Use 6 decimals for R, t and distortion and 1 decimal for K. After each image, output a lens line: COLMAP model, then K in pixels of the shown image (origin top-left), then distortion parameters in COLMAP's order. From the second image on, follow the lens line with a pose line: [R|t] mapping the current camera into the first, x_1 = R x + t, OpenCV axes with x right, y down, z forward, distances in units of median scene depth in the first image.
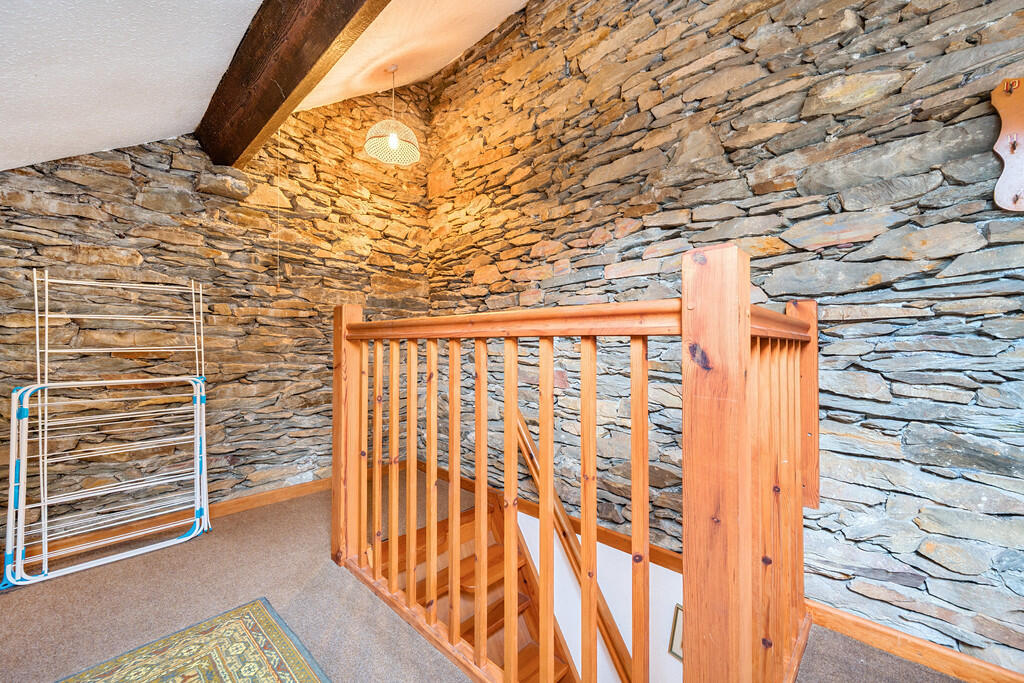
lens RADIAL K [[392.1, 0, 512.5], [0, 392.1, 342.6], [0, 0, 1]] dist [0.000077, -0.000119]
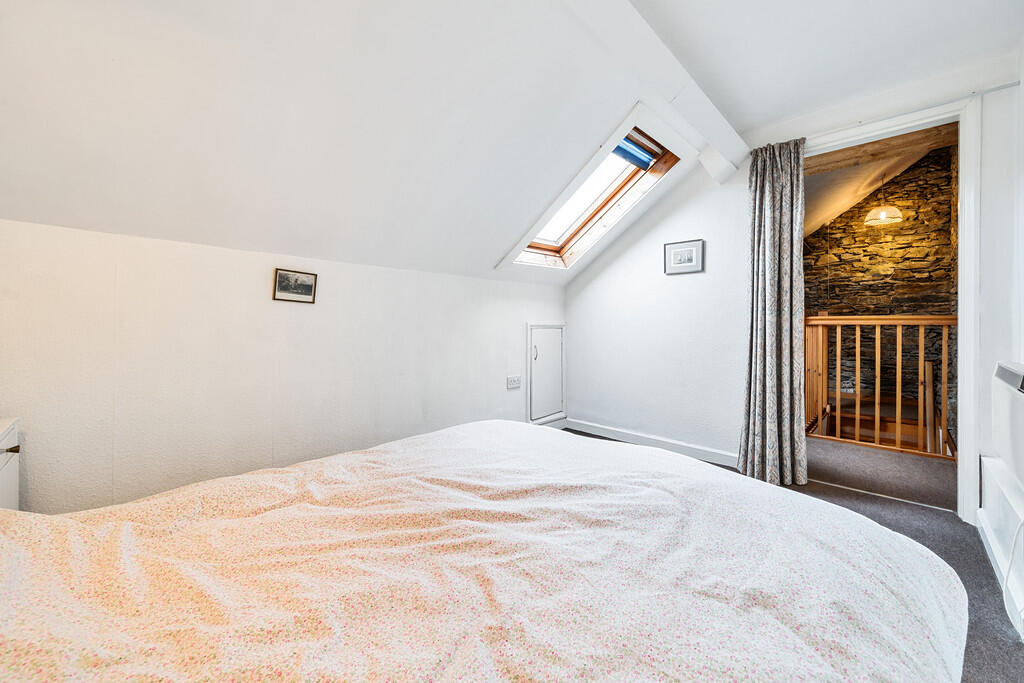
lens RADIAL K [[392.1, 0, 512.6], [0, 392.1, 325.3], [0, 0, 1]] dist [0.000077, -0.000119]
pose [[-0.036968, 0.002468, -0.999313, 1.501708], [0.006834, 0.999974, 0.002217, -0.012769], [0.999293, -0.006747, -0.036984, -0.634311]]
